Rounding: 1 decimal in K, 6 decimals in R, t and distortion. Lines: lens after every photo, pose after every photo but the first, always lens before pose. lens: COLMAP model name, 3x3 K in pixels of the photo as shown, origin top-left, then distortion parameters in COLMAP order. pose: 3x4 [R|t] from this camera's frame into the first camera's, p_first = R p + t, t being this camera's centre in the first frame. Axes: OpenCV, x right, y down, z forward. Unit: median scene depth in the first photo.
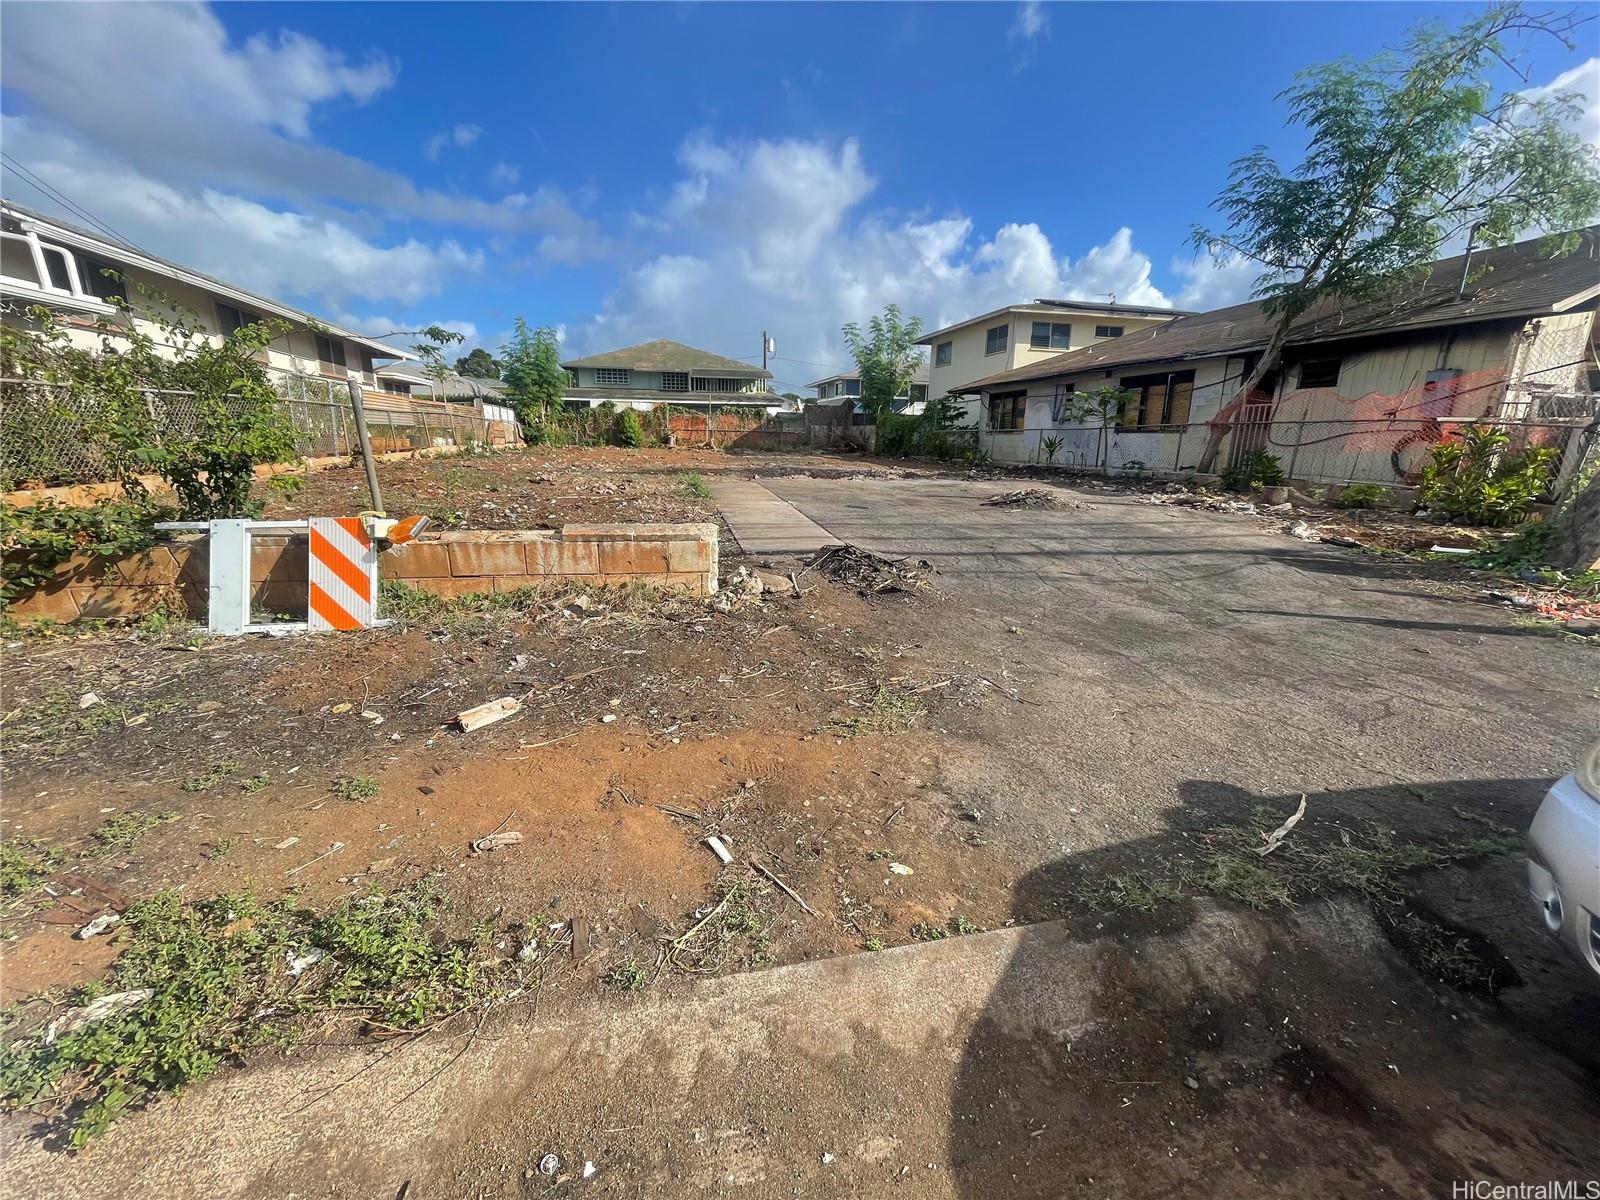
lens RADIAL K [[646.7, 0, 795.9], [0, 646.7, 606.2], [0, 0, 1]] dist [0.002678, -0.000013]
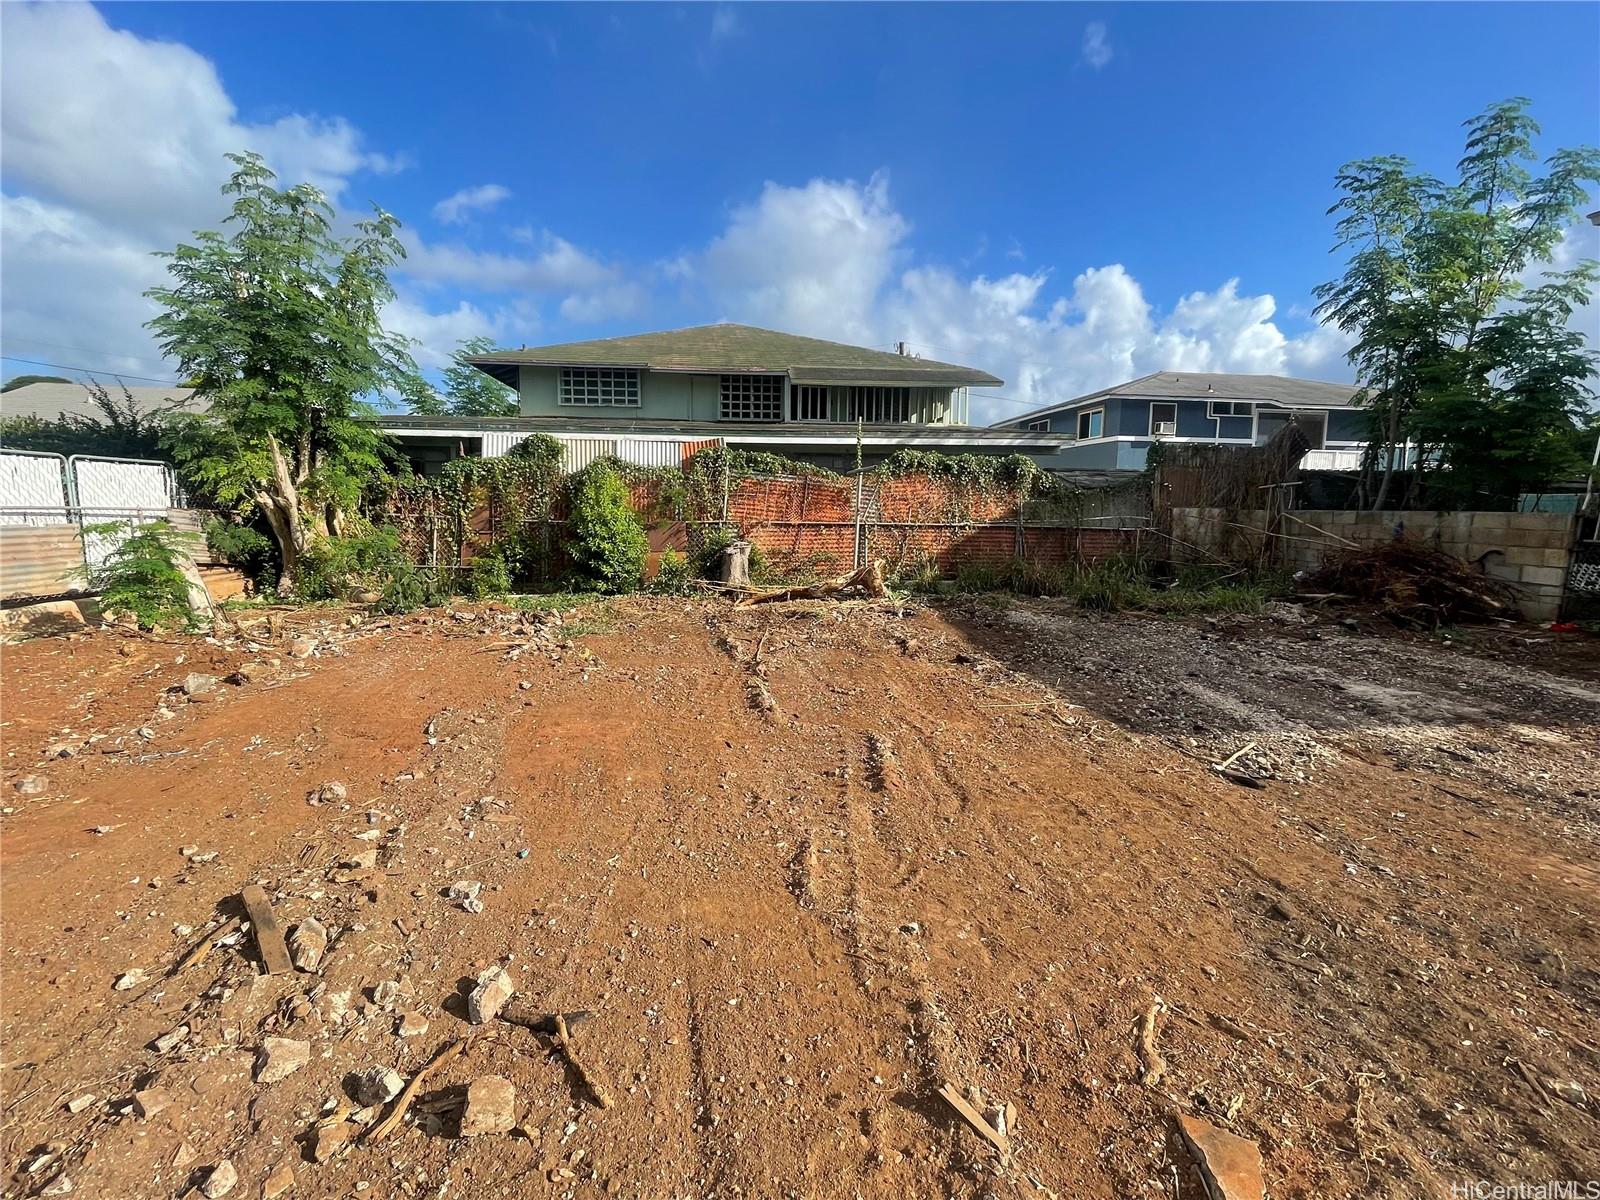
lens RADIAL K [[727.5, 0, 800.0], [0, 727.5, 600.0], [0, 0, 1]] dist [-0.001730, 0.000847]
pose [[0.994636, 0.011888, -0.102750, -0.362291], [-0.024365, 0.992348, -0.121048, -0.563470], [0.100525, 0.122902, 0.987315, 1.909170]]
